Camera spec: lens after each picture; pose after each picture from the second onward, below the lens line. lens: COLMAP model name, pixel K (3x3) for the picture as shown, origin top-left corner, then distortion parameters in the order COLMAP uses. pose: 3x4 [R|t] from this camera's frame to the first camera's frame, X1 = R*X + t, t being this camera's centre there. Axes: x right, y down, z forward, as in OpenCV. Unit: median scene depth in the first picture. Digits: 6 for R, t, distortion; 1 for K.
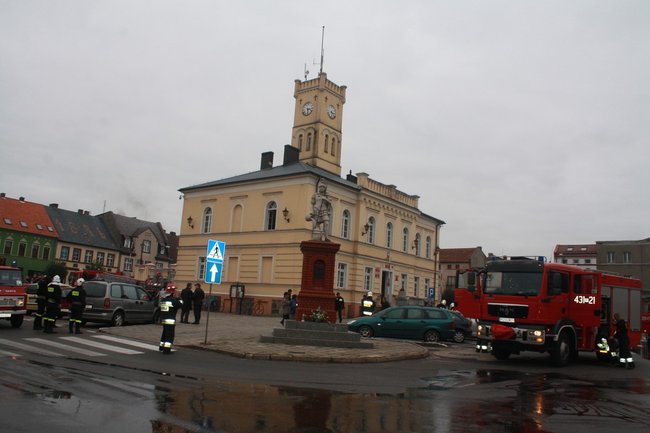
lens RADIAL K [[537.9, 0, 322.6], [0, 537.9, 213.8], [0, 0, 1]] dist [-0.137266, 0.075064]
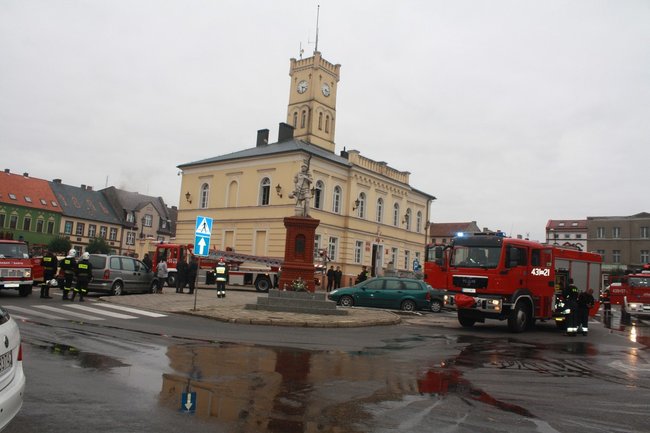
lens RADIAL K [[537.9, 0, 324.4], [0, 537.9, 210.9], [0, 0, 1]] dist [-0.137266, 0.075064]
pose [[0.999993, 0.001291, -0.003502, 0.021761], [-0.001136, 0.999035, 0.043912, -0.004513], [0.003555, -0.043908, 0.999029, -0.039676]]
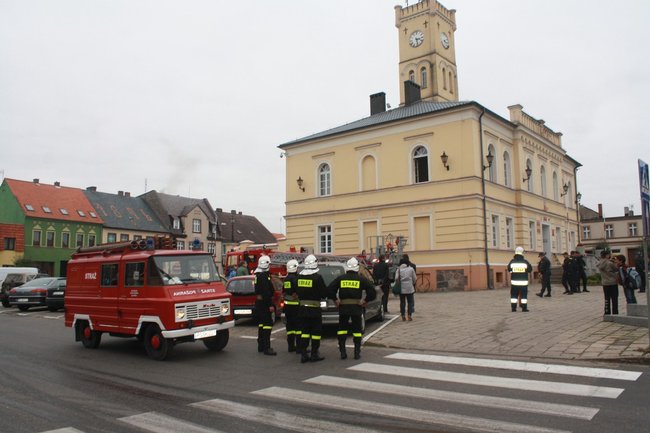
lens RADIAL K [[537.9, 0, 315.3], [0, 537.9, 219.2], [0, 0, 1]] dist [-0.137266, 0.075064]
pose [[0.996559, -0.080392, -0.020163, -0.223840], [0.081498, 0.994754, 0.061834, 0.020920], [0.015086, -0.063265, 0.997883, 0.198713]]
